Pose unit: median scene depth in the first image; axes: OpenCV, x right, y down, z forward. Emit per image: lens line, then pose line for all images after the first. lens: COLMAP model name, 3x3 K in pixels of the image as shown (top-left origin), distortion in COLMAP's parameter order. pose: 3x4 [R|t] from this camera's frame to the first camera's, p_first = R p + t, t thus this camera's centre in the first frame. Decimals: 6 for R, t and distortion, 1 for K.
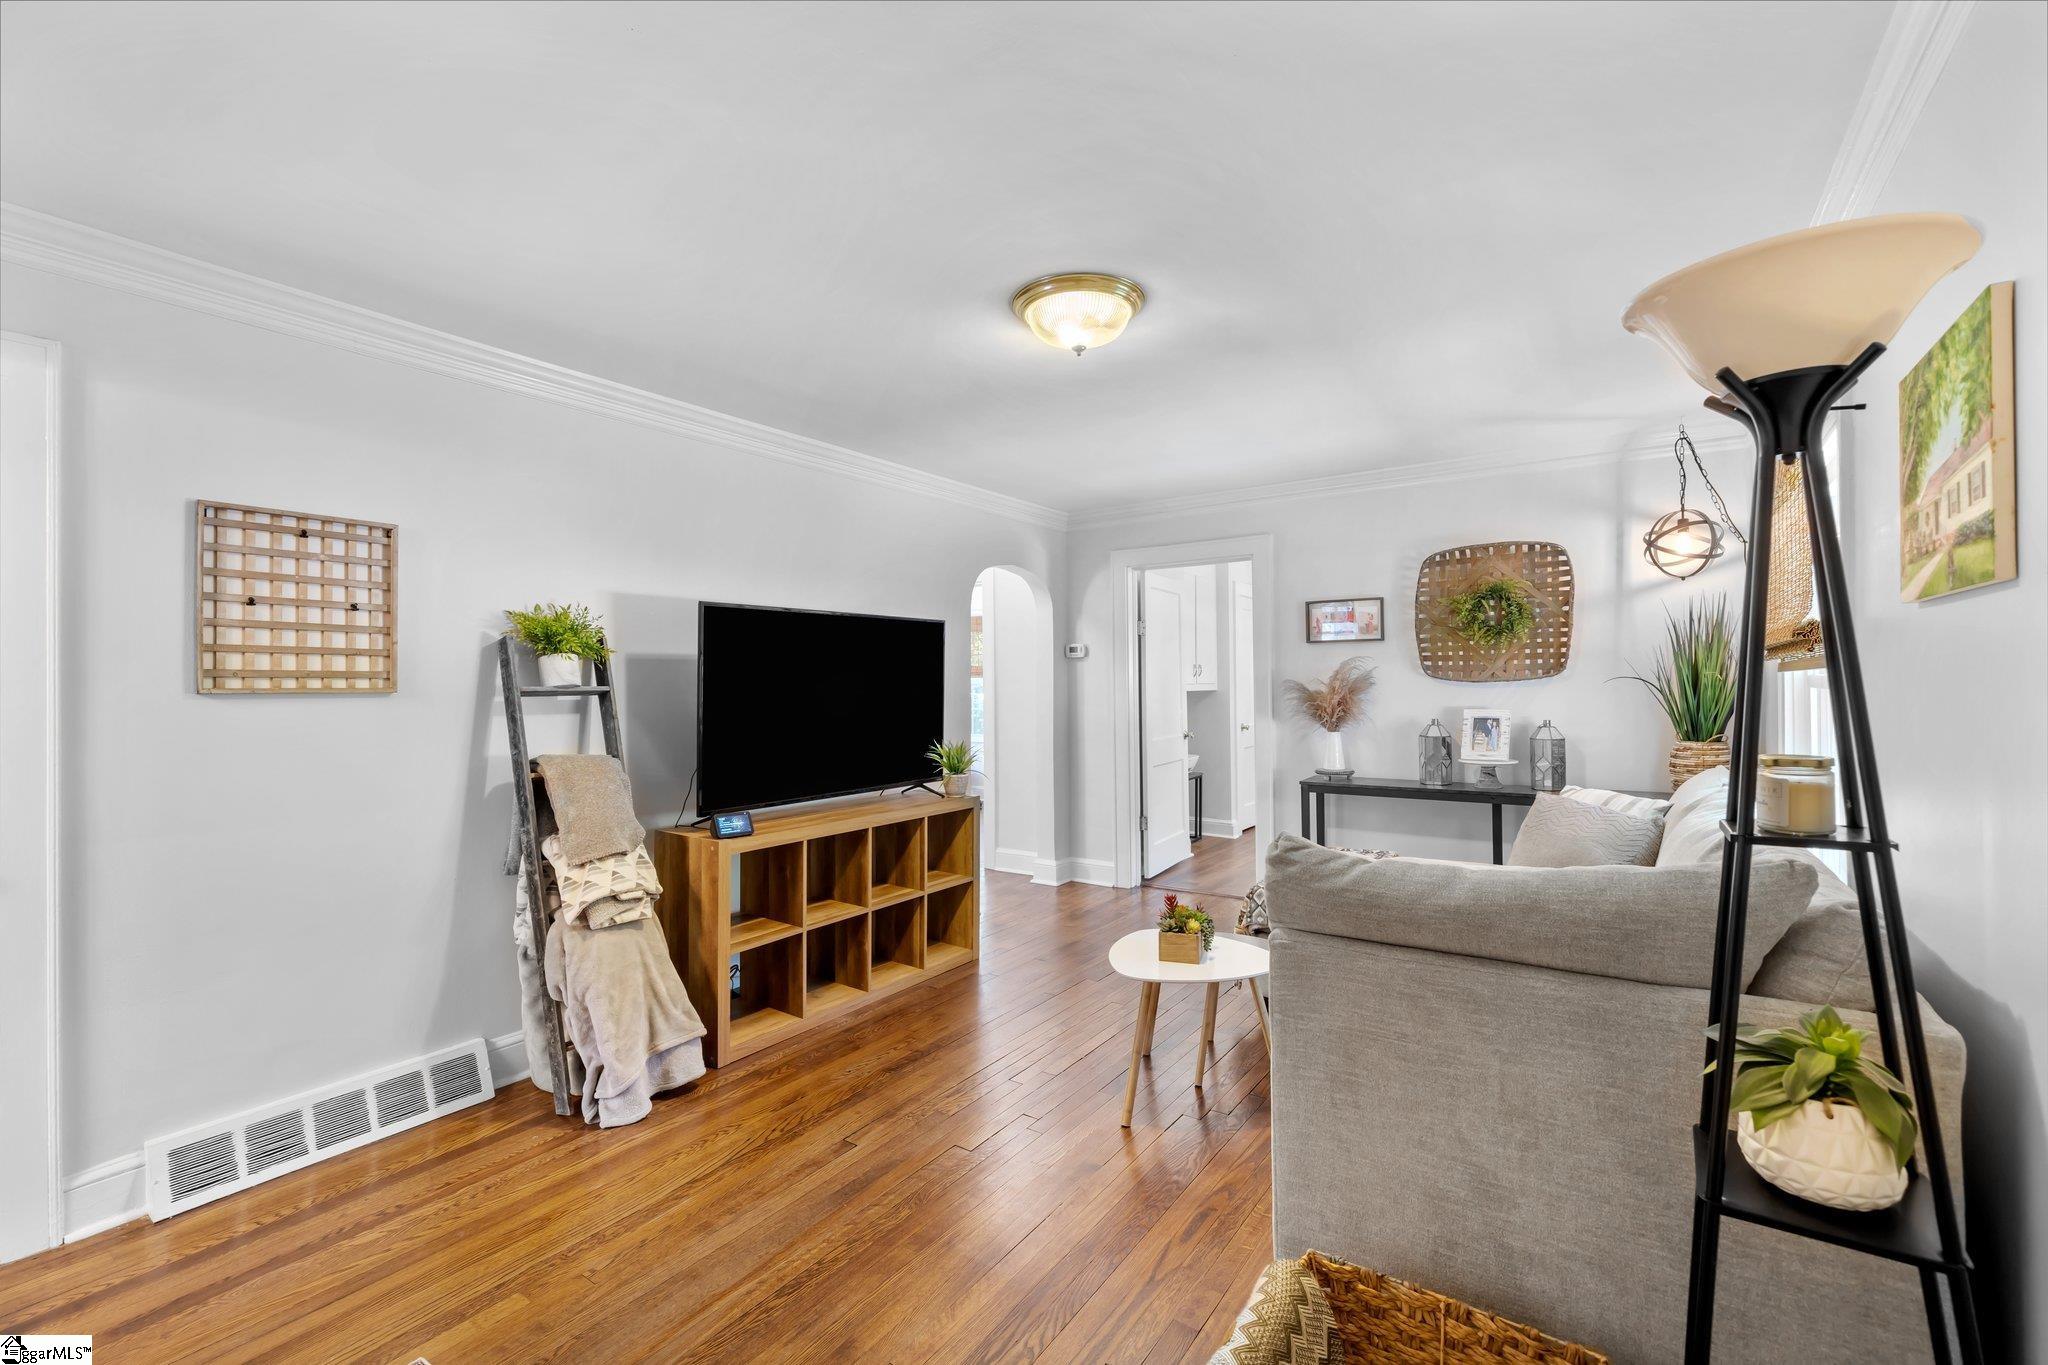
lens RADIAL K [[897.5, 0, 1029.4], [0, 897.5, 674.8], [0, 0, 1]] dist [-0.000657, 0.001195]
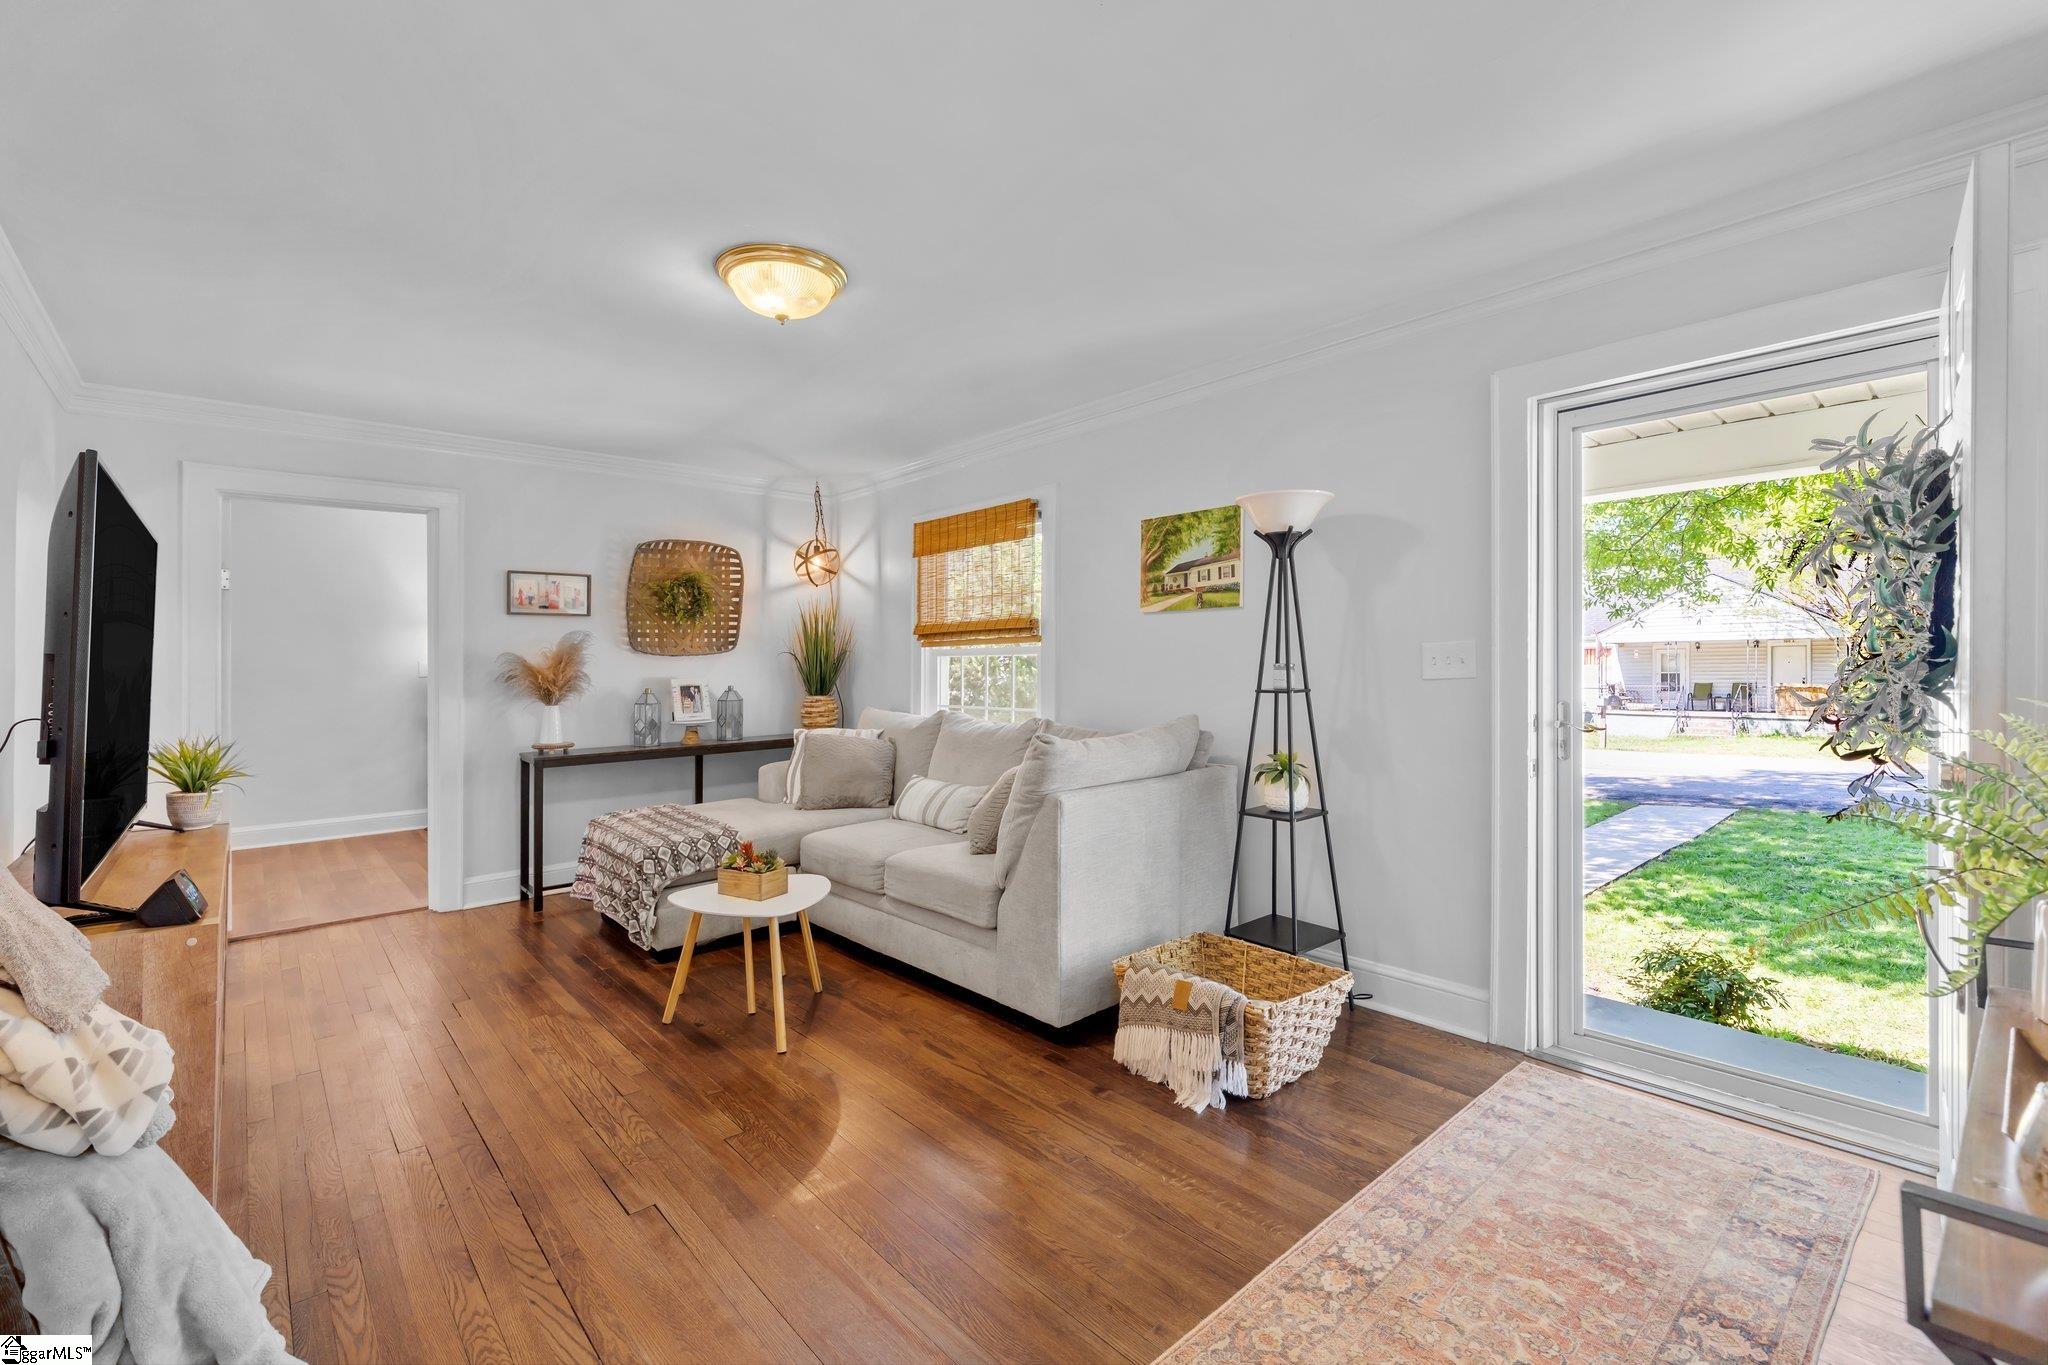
lens RADIAL K [[897.5, 0, 1030.5], [0, 897.5, 651.1], [0, 0, 1]] dist [-0.000657, 0.001195]
pose [[0.240340, 0.016910, 0.970542, -0.533872], [0.002912, 0.999831, -0.018142, 0.024148], [-0.970684, 0.007187, 0.240250, 0.264184]]
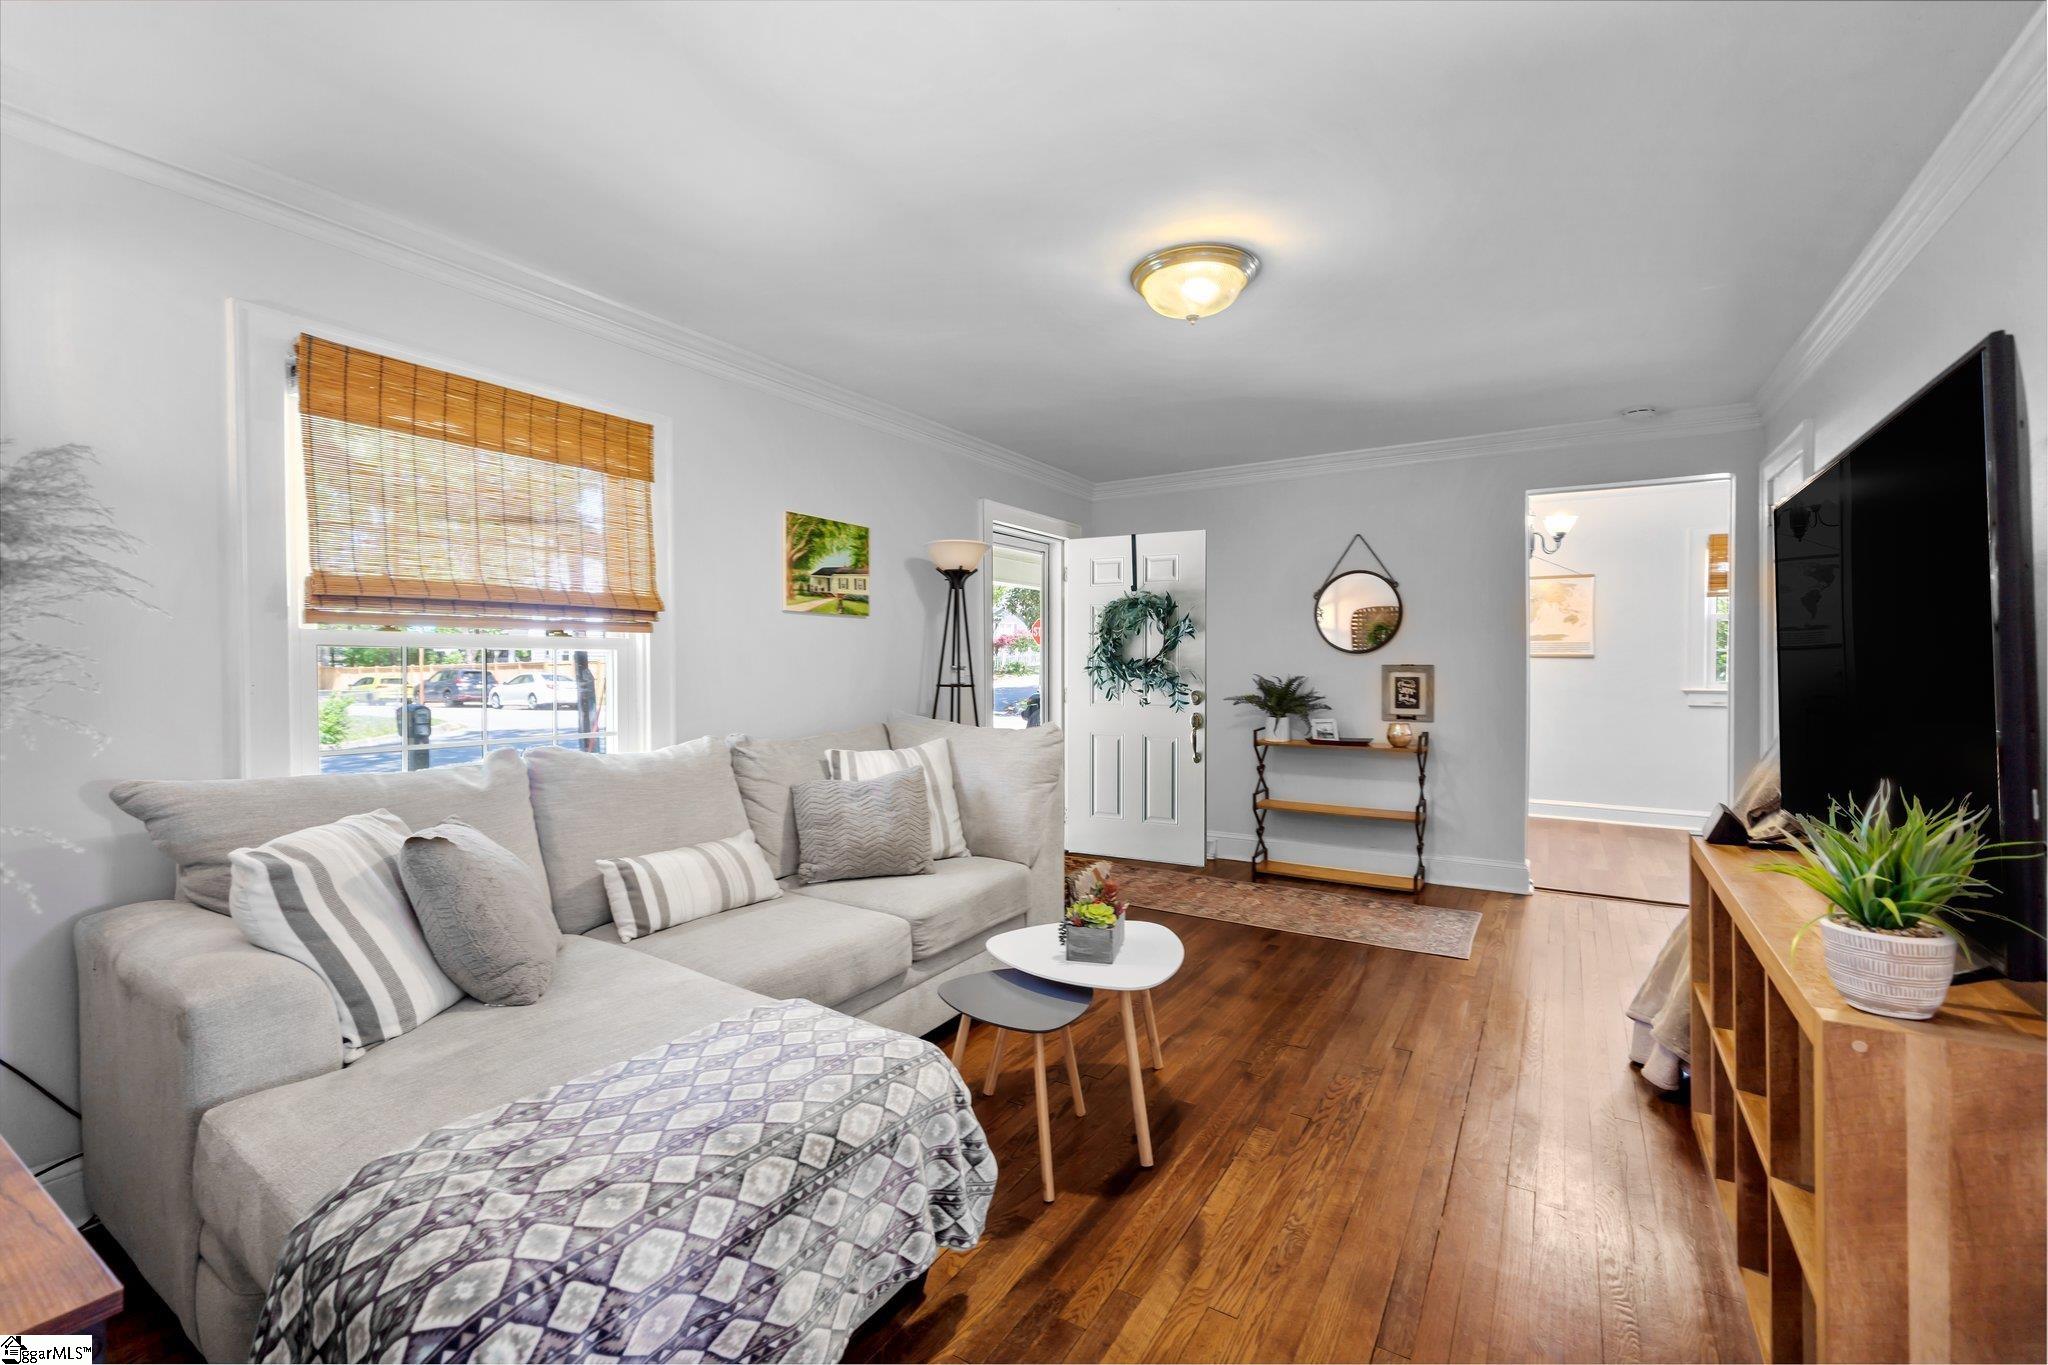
lens RADIAL K [[897.5, 0, 1018.8], [0, 897.5, 667.5], [0, 0, 1]] dist [-0.000657, 0.001195]
pose [[-0.998254, 0.007235, -0.058619, 0.353779], [0.007403, 0.999969, -0.002656, 0.027257], [0.058598, -0.003085, -0.998277, 1.423942]]
